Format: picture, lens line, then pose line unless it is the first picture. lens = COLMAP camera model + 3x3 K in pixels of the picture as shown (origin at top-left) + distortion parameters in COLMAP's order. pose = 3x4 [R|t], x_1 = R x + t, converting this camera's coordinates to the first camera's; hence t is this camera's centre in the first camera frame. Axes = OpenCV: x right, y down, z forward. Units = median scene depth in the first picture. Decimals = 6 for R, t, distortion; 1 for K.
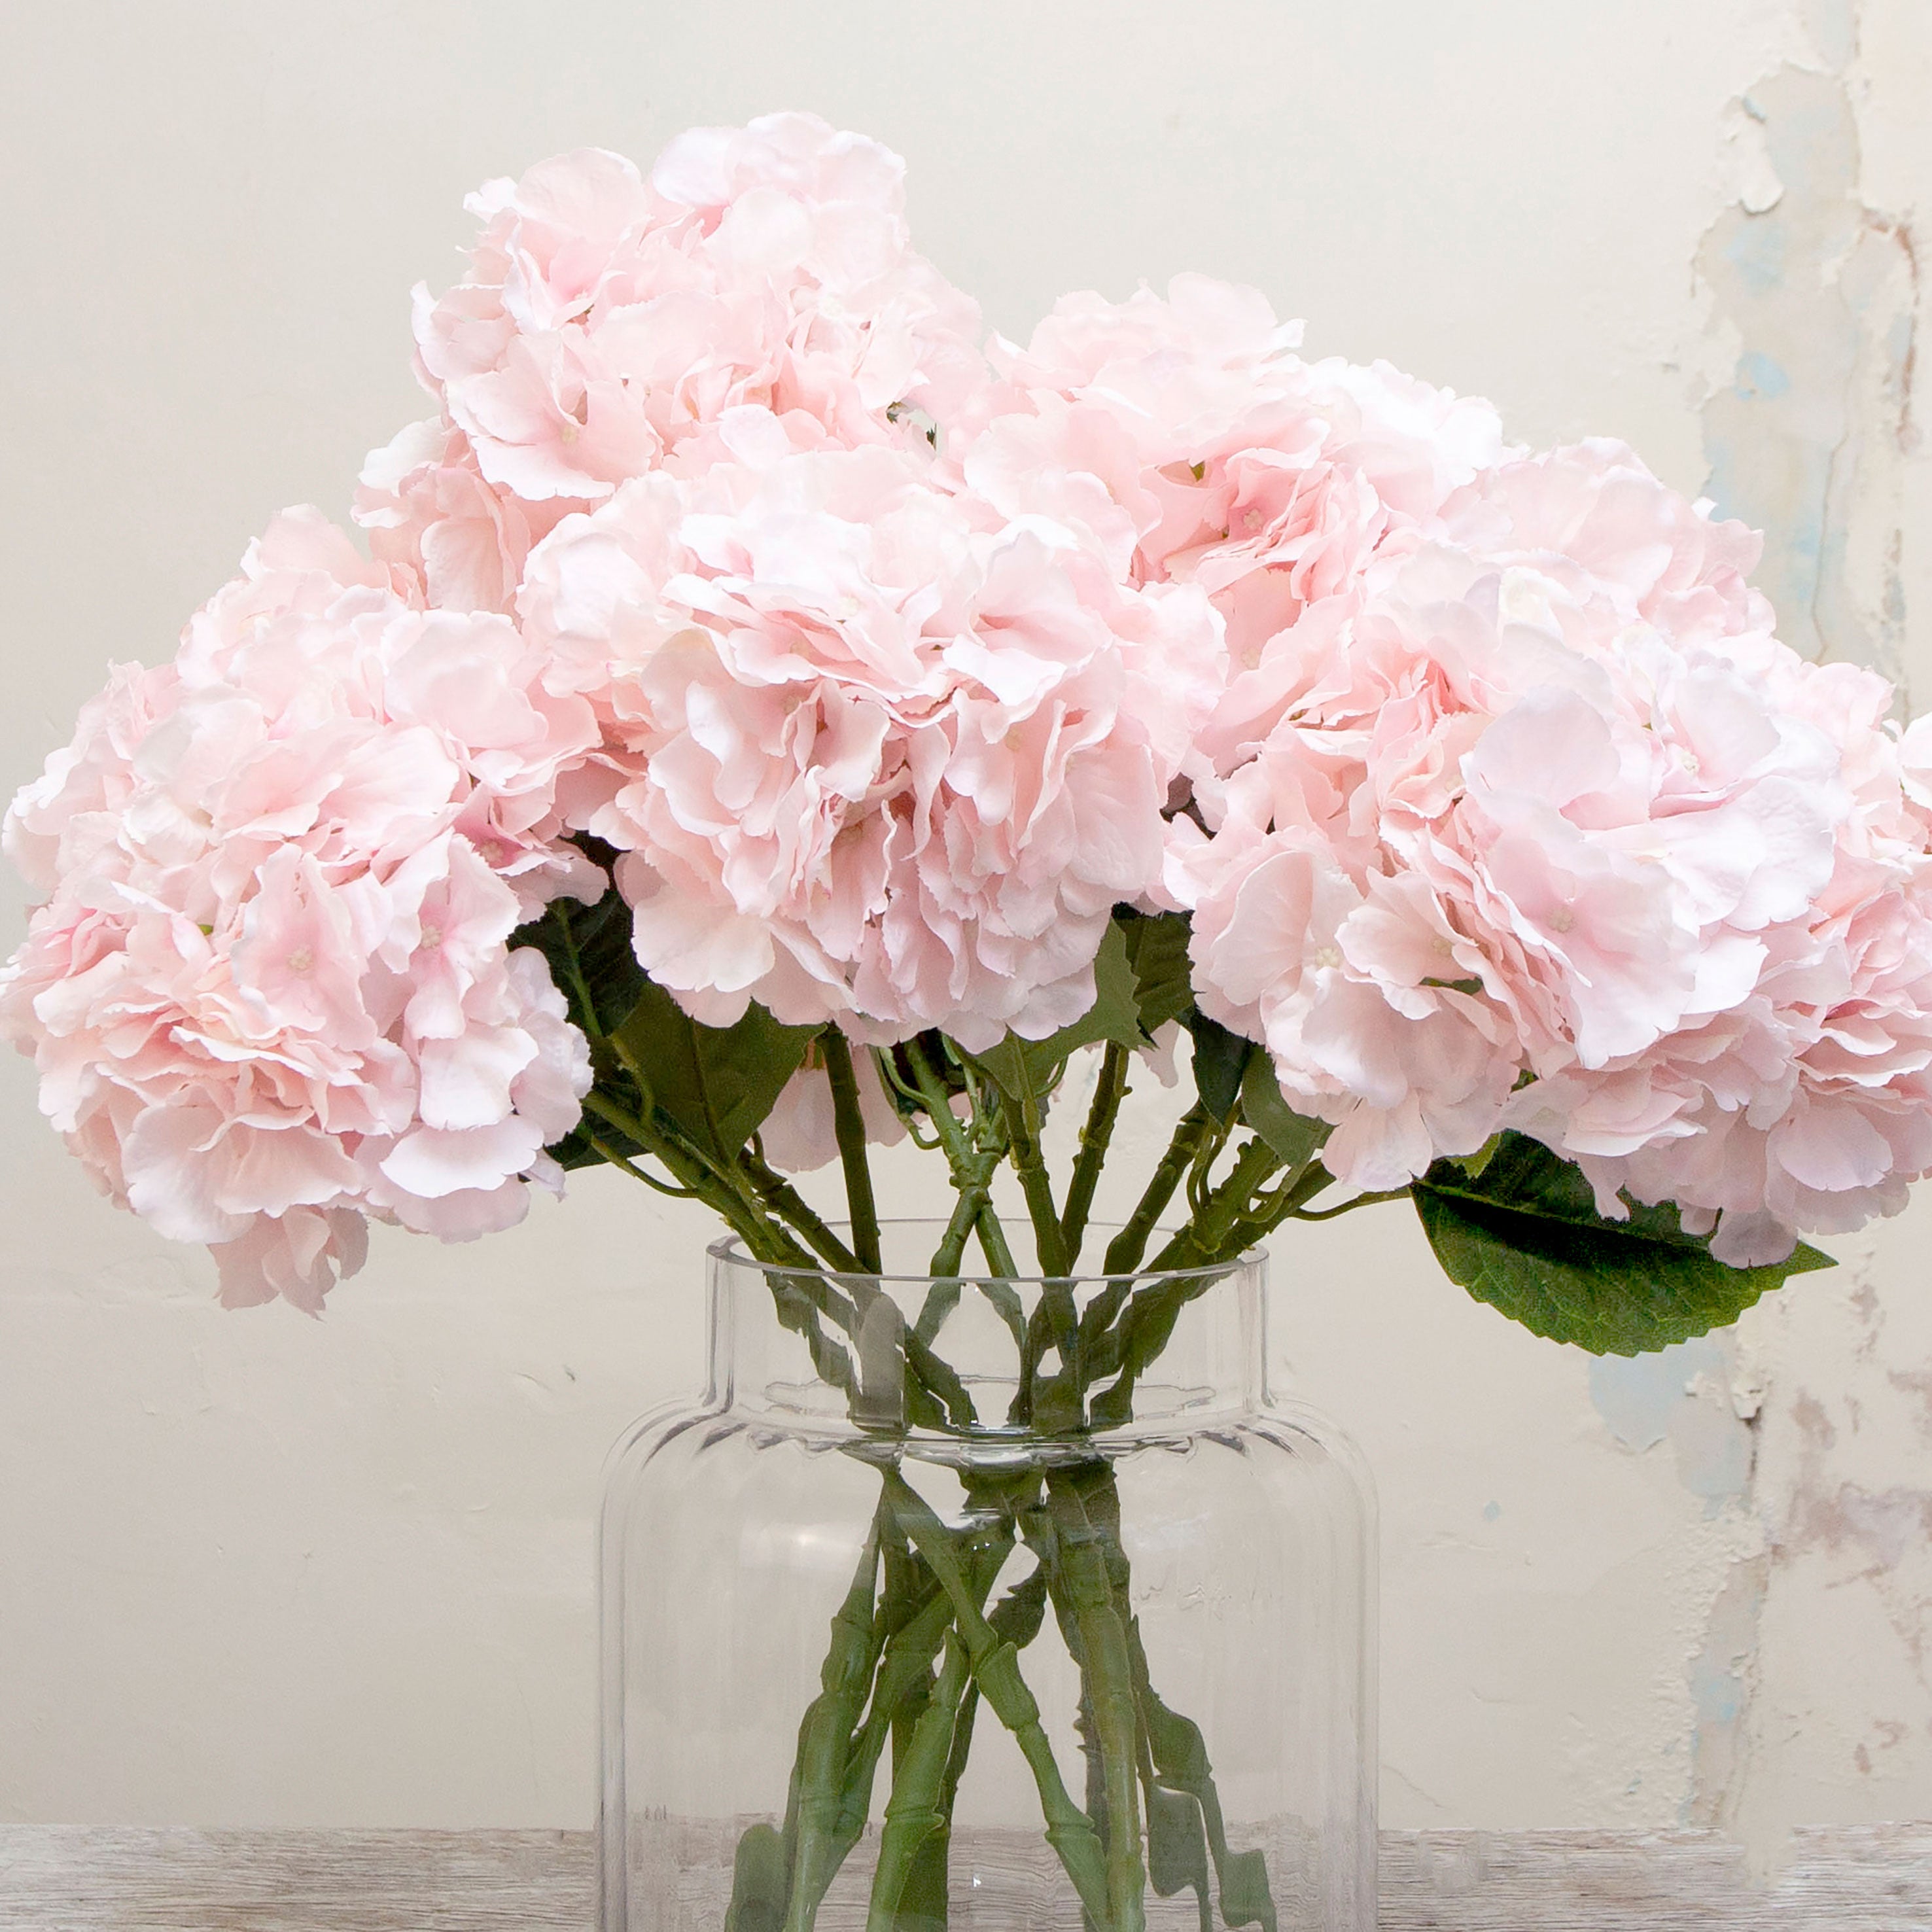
lens RADIAL K [[5881.8, 0, 933.6], [0, 5881.8, 1131.4], [0, 0, 1]] dist [-0.126522, 0.000000]
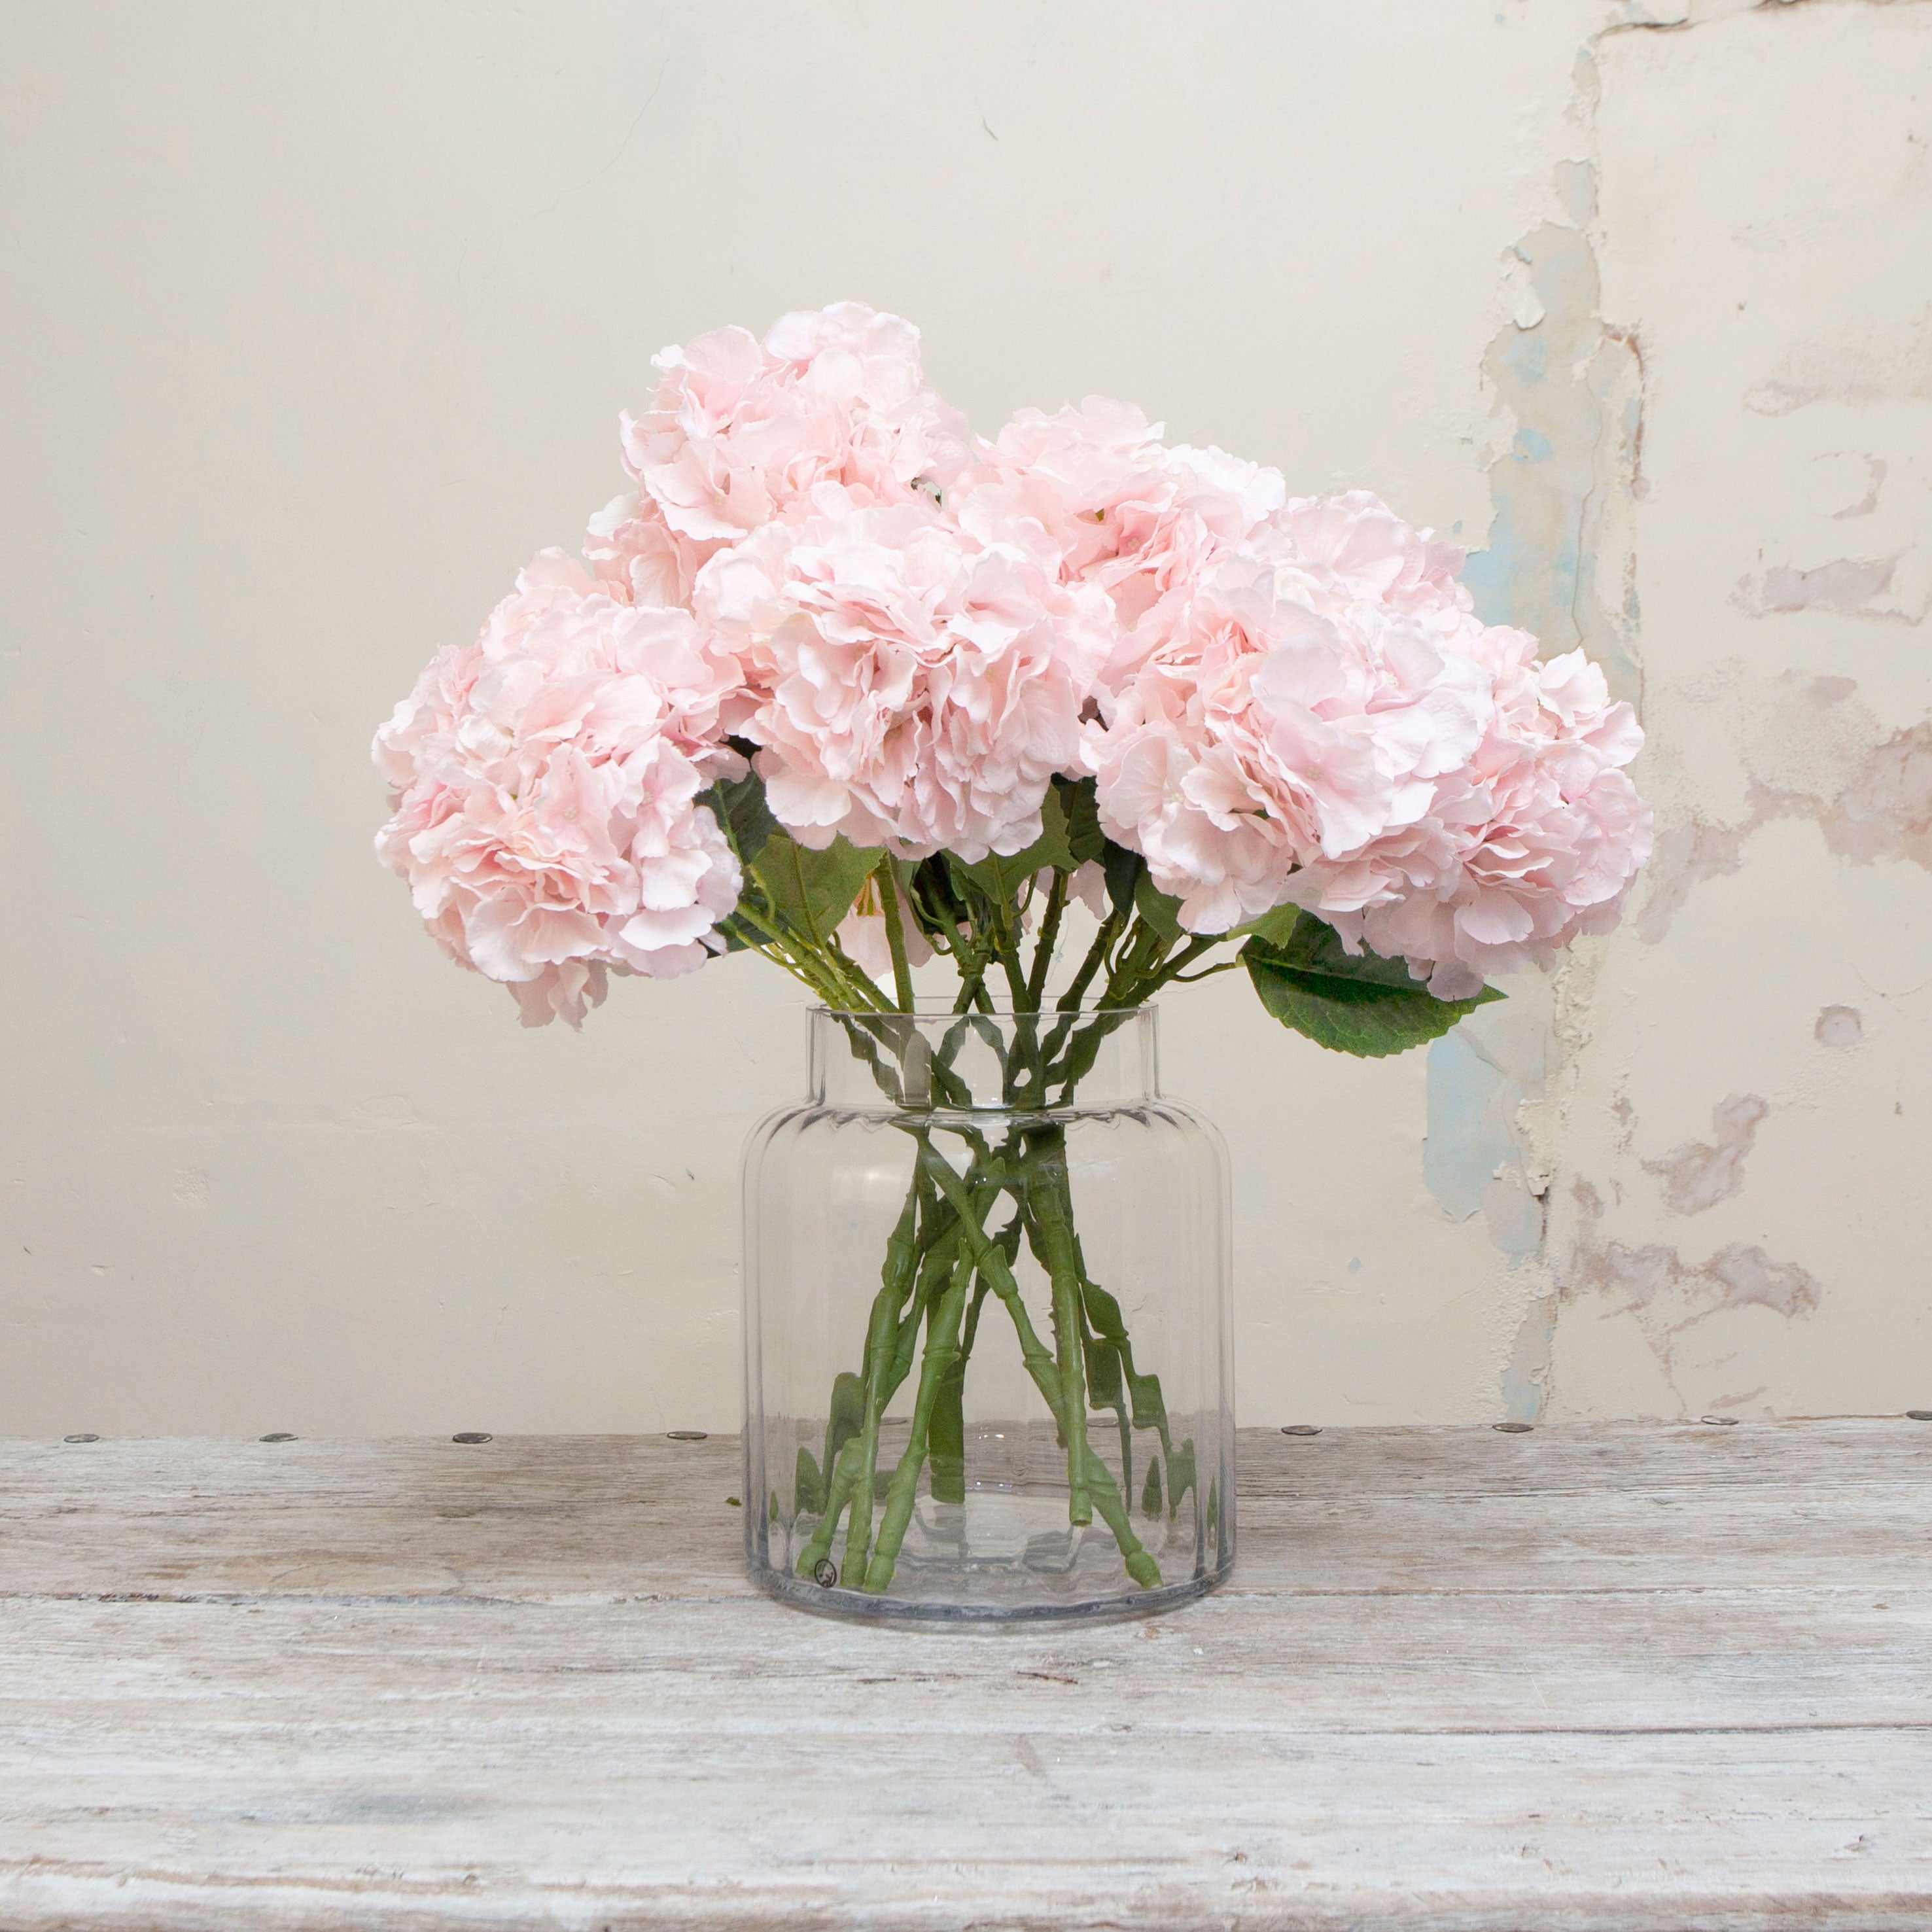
lens RADIAL K [[4629.4, 0, 763.4], [0, 4629.4, 855.7], [0, 0, 1]] dist [-0.029666, 0.000000]
pose [[0.999093, -0.016526, -0.039239, -0.000143], [0.014850, 0.998981, -0.042623, 0.032939], [0.039904, 0.042001, 0.998320, -0.264860]]
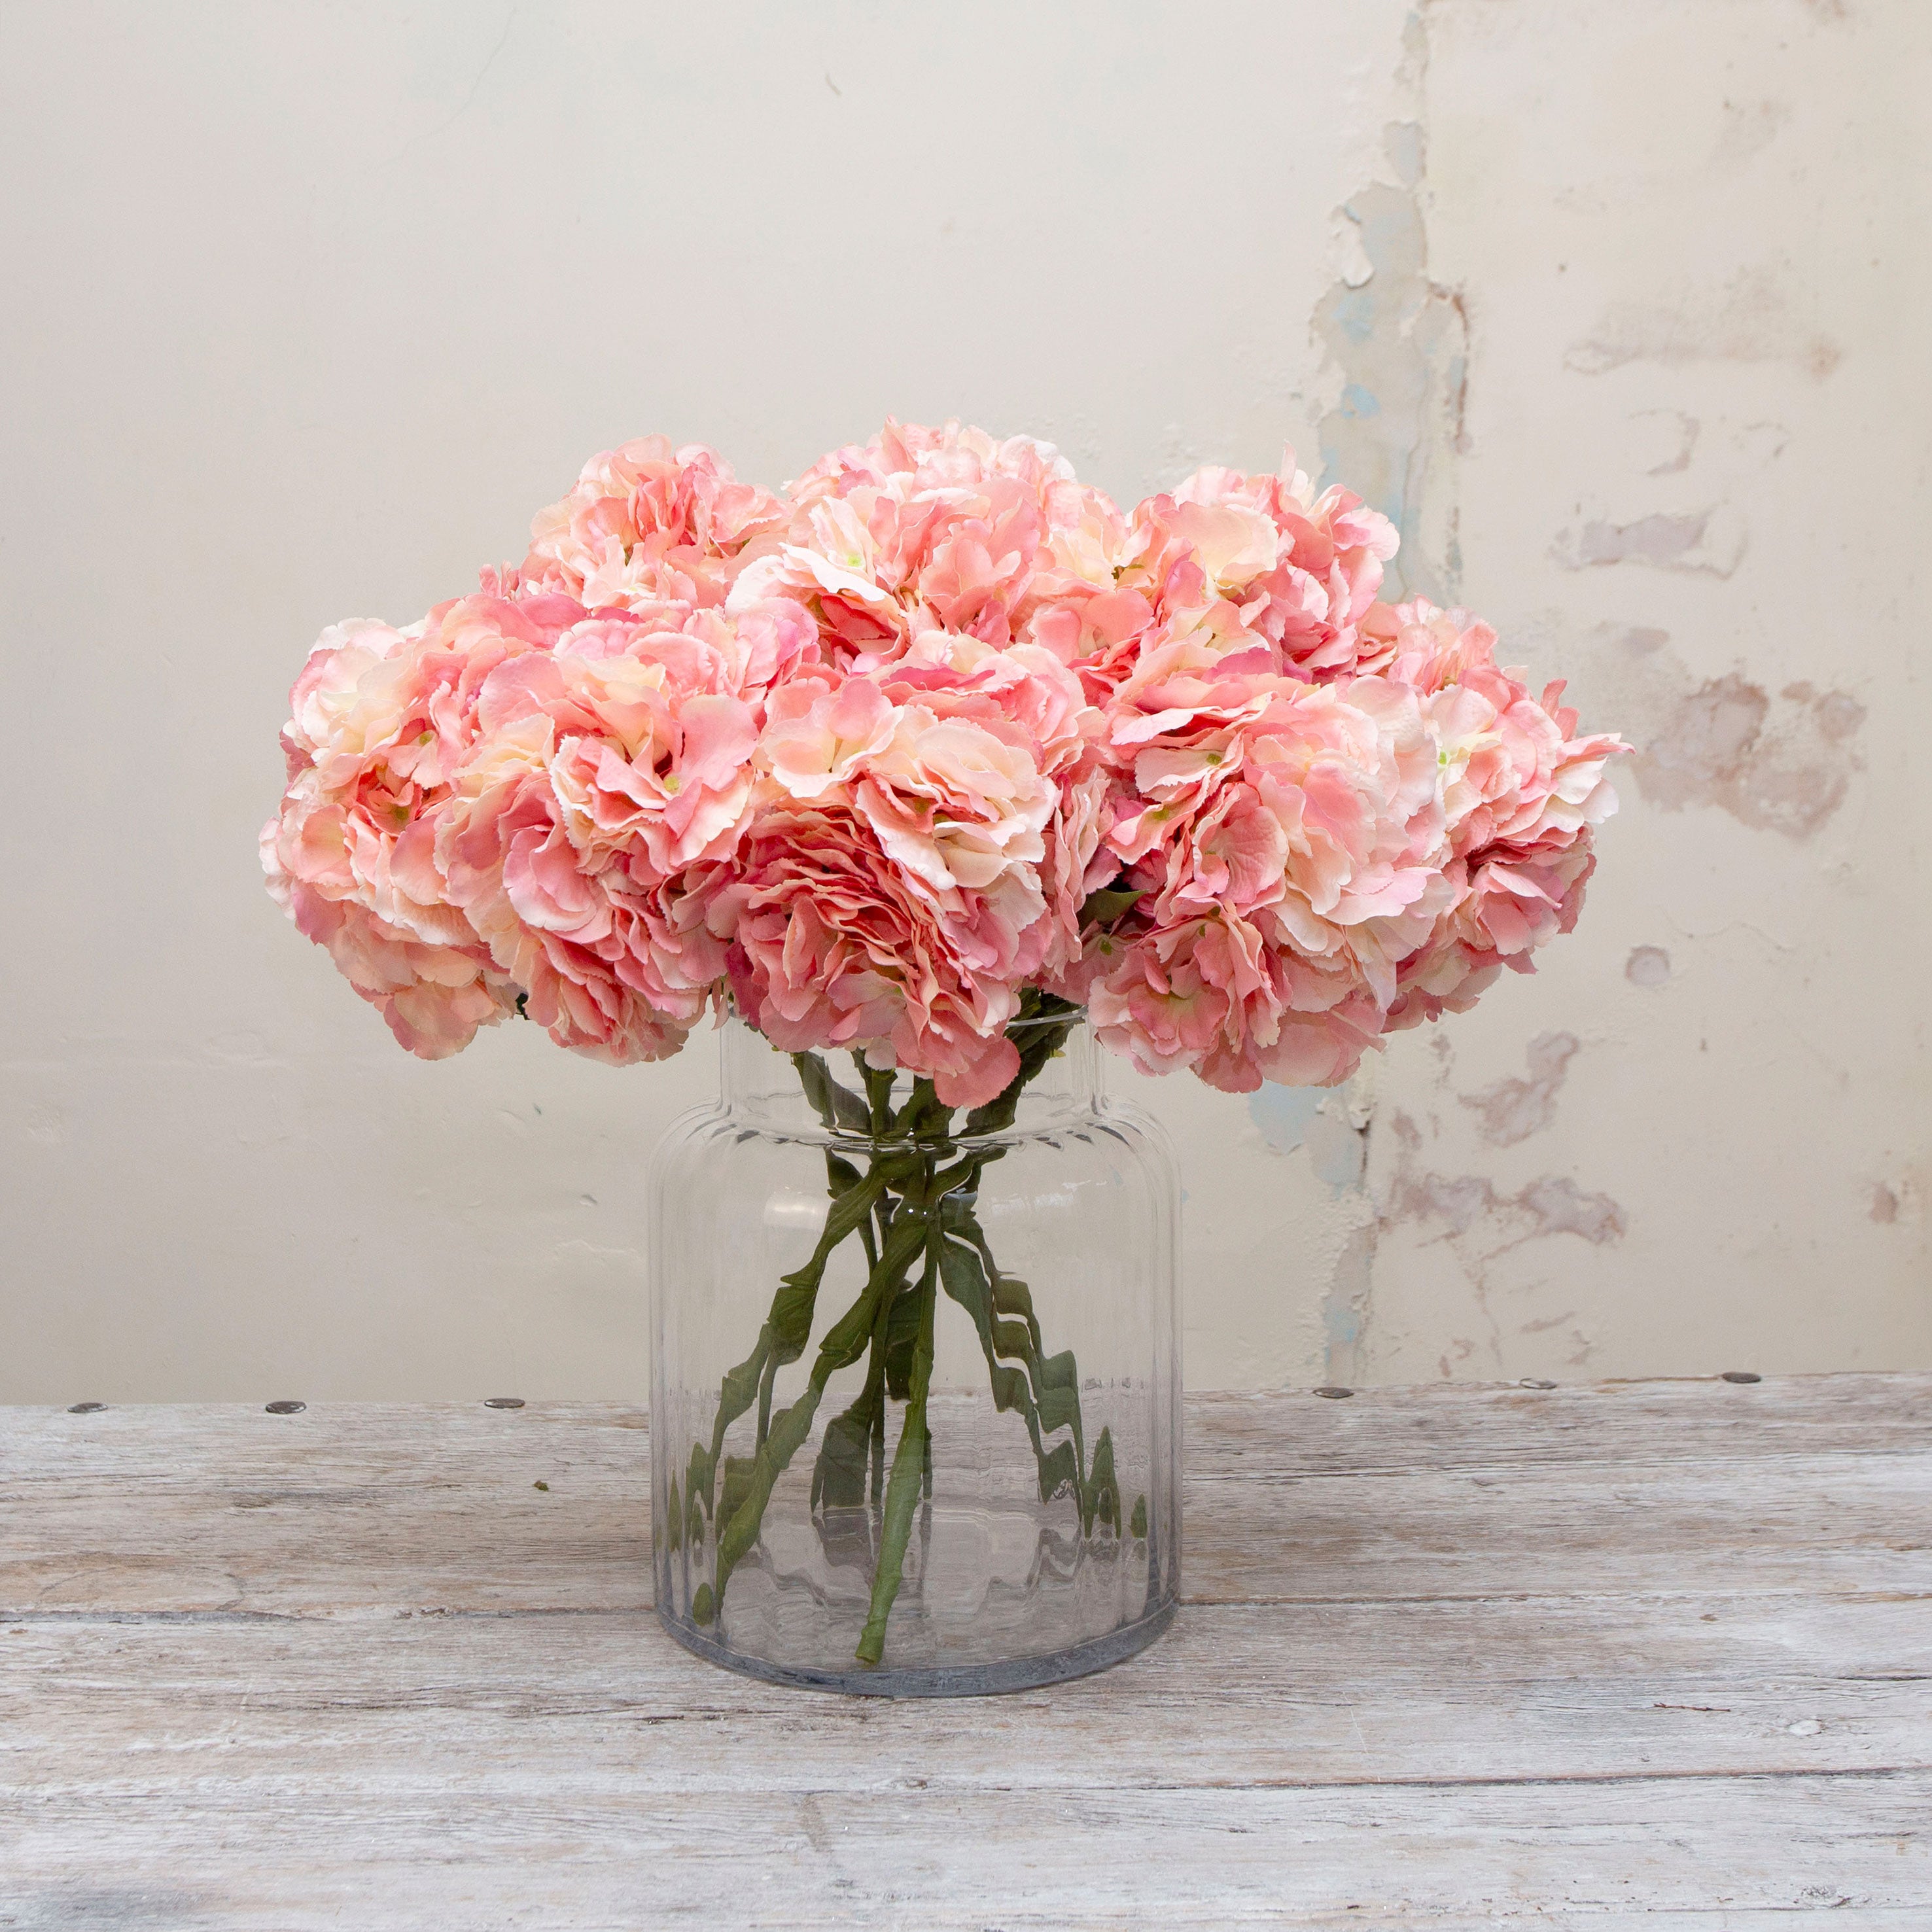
lens RADIAL K [[4292.0, 0, 910.9], [0, 4292.0, 965.0], [0, 0, 1]] dist [-0.043575, 0.000000]
pose [[0.999672, -0.013410, 0.021836, 0.017483], [0.013341, 0.999906, 0.003296, 0.010275], [-0.021878, -0.003003, 0.999756, -0.119399]]
